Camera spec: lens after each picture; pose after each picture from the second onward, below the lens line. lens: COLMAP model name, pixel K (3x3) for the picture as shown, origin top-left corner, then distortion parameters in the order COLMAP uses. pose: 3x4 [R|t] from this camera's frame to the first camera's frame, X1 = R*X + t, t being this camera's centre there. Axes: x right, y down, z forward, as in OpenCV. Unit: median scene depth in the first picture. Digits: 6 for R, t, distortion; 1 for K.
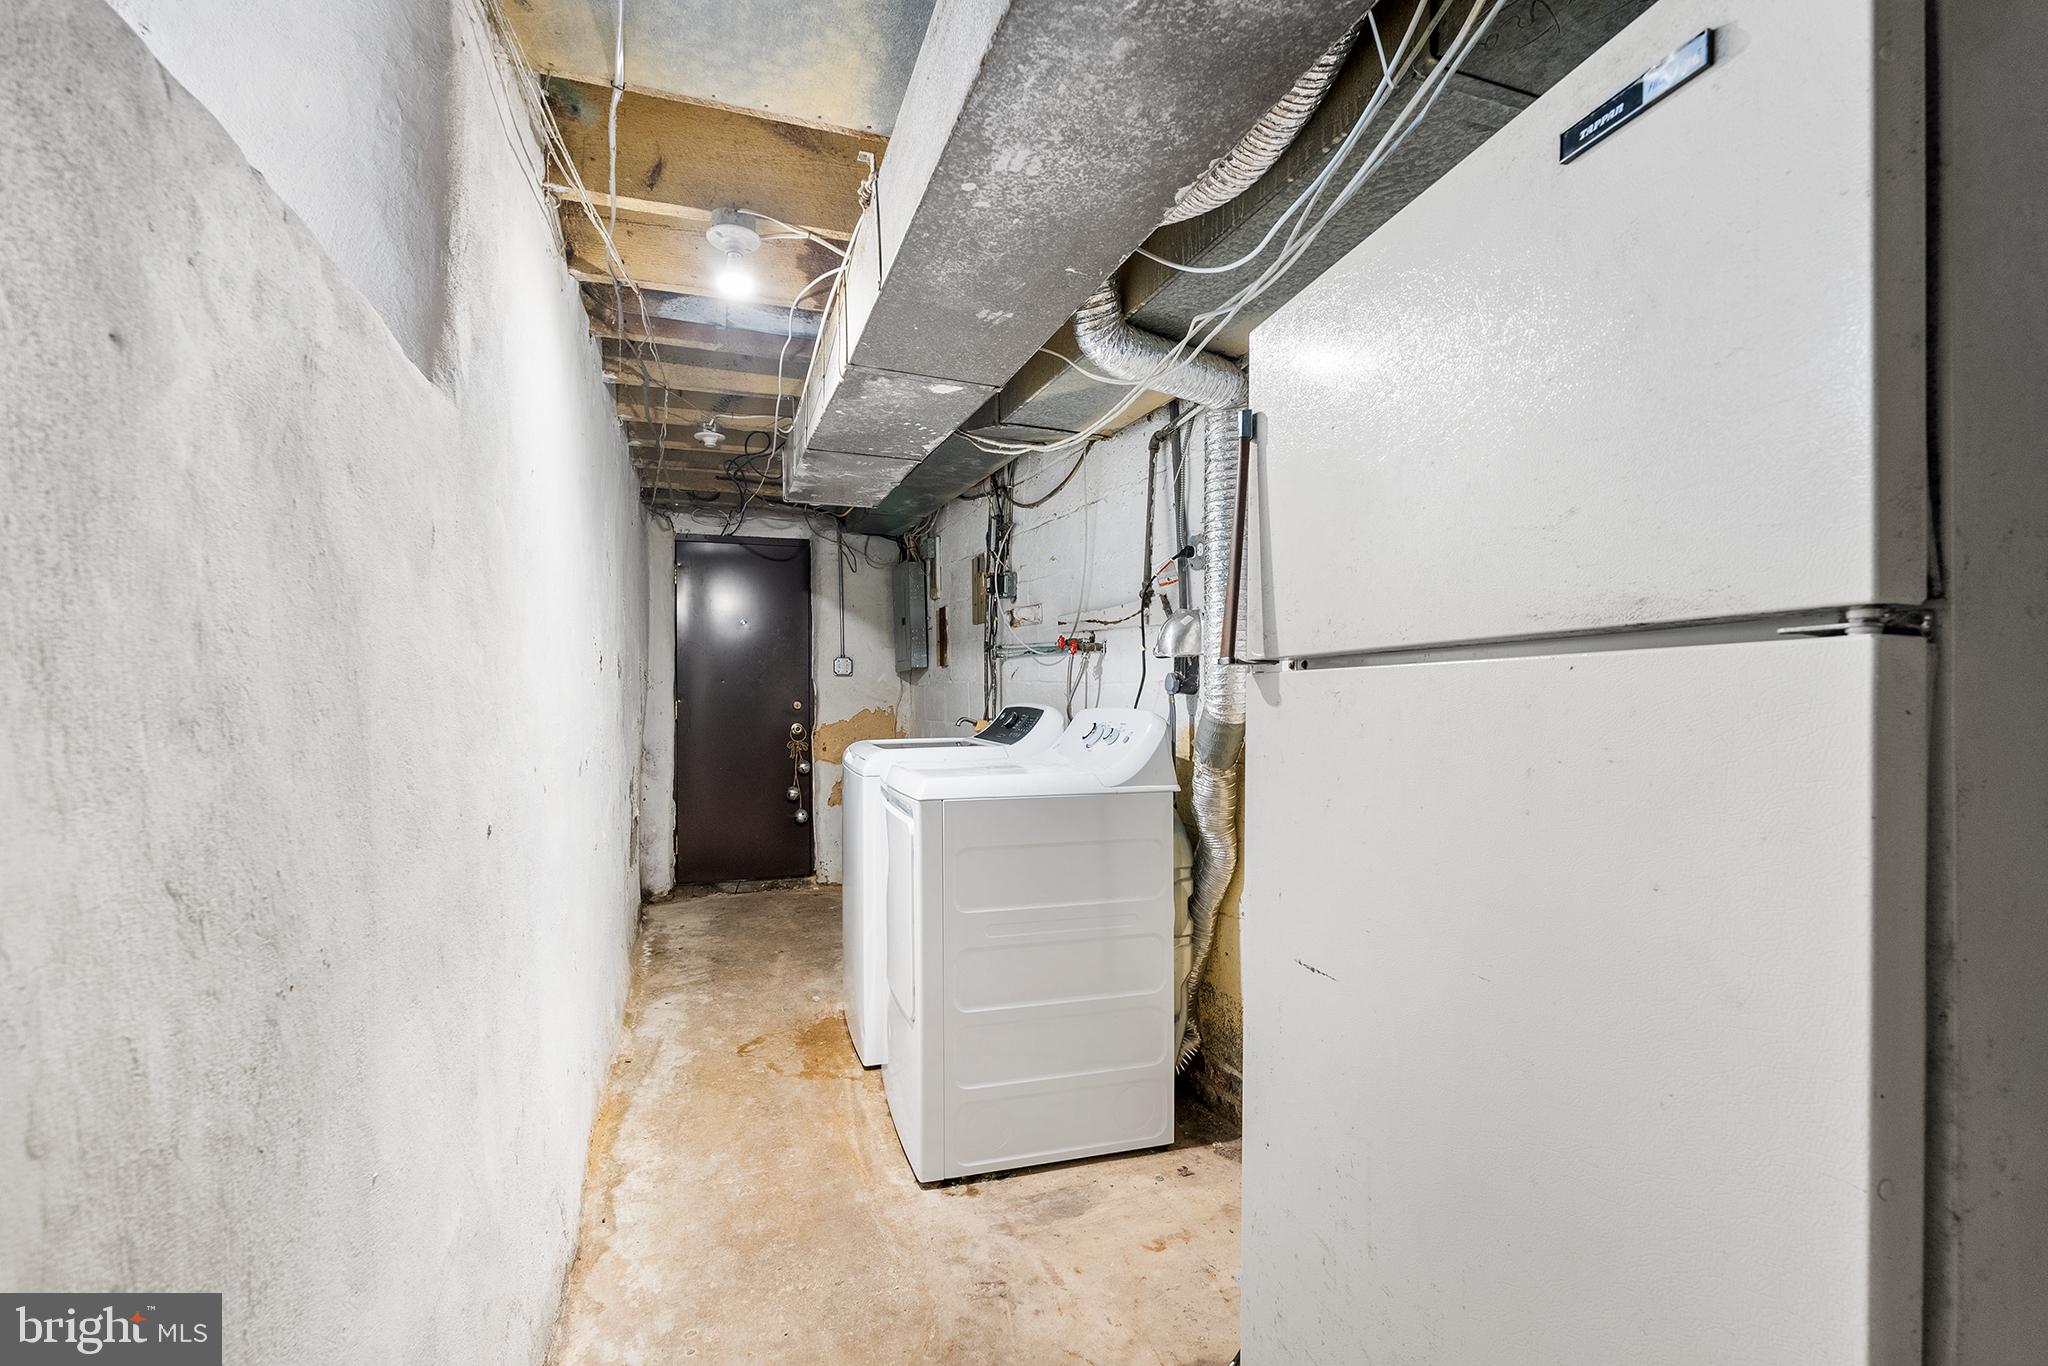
lens RADIAL K [[921.1, 0, 1025.0], [0, 921.1, 676.5], [0, 0, 1]] dist [-0.006054, 0.000608]
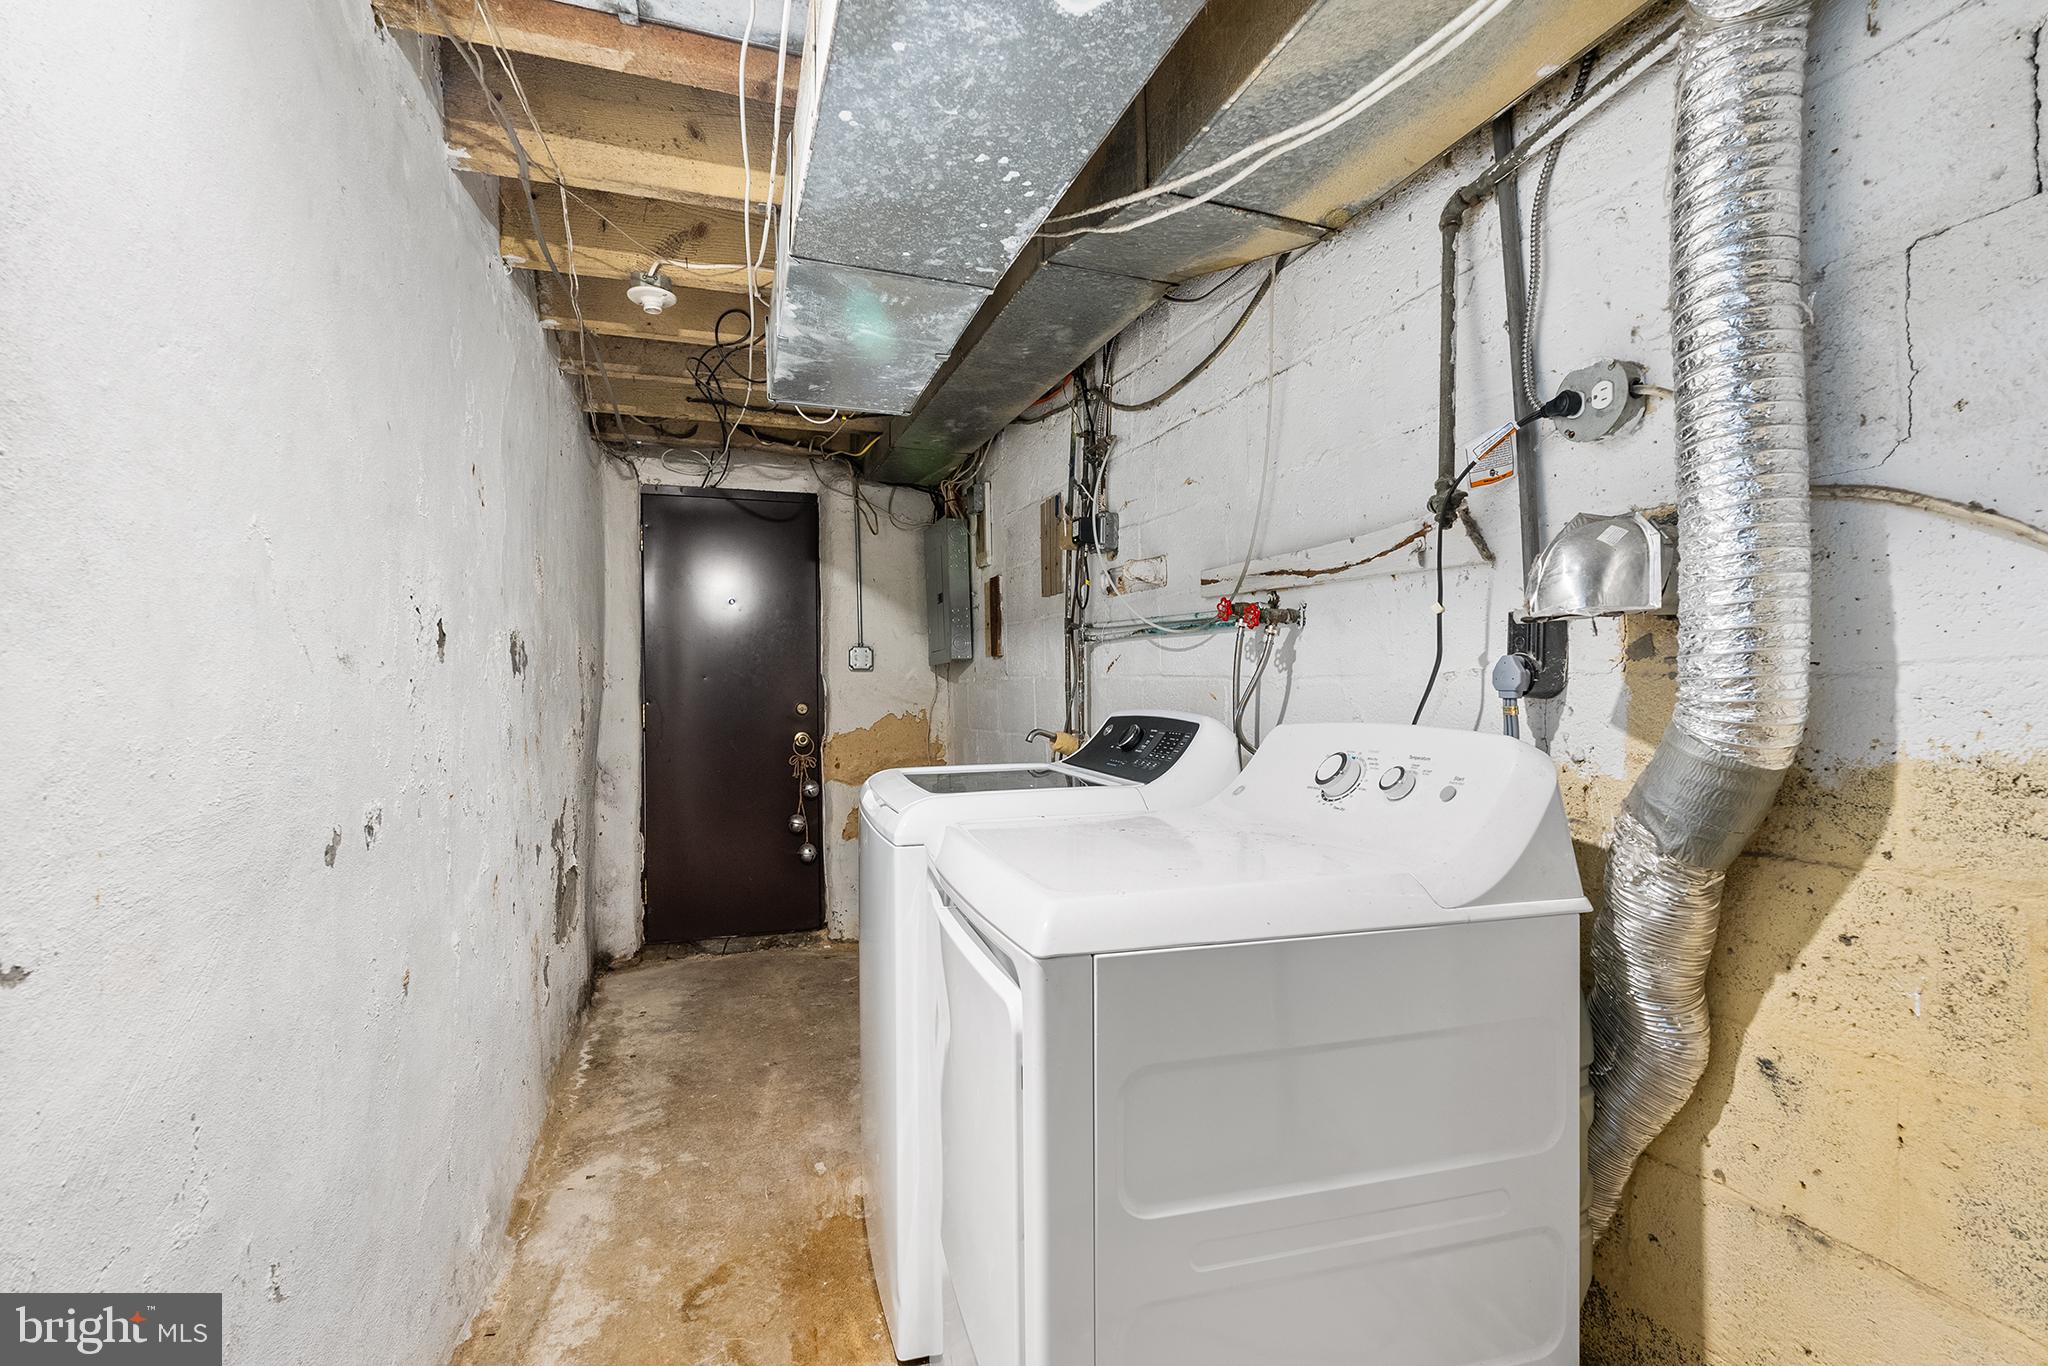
lens RADIAL K [[921.1, 0, 1023.0], [0, 921.1, 687.2], [0, 0, 1]] dist [-0.006054, 0.000608]
pose [[0.999740, -0.001695, -0.022750, -0.065972], [0.002009, 0.999903, 0.013810, 0.003982], [0.022725, -0.013852, 0.999646, 0.345271]]
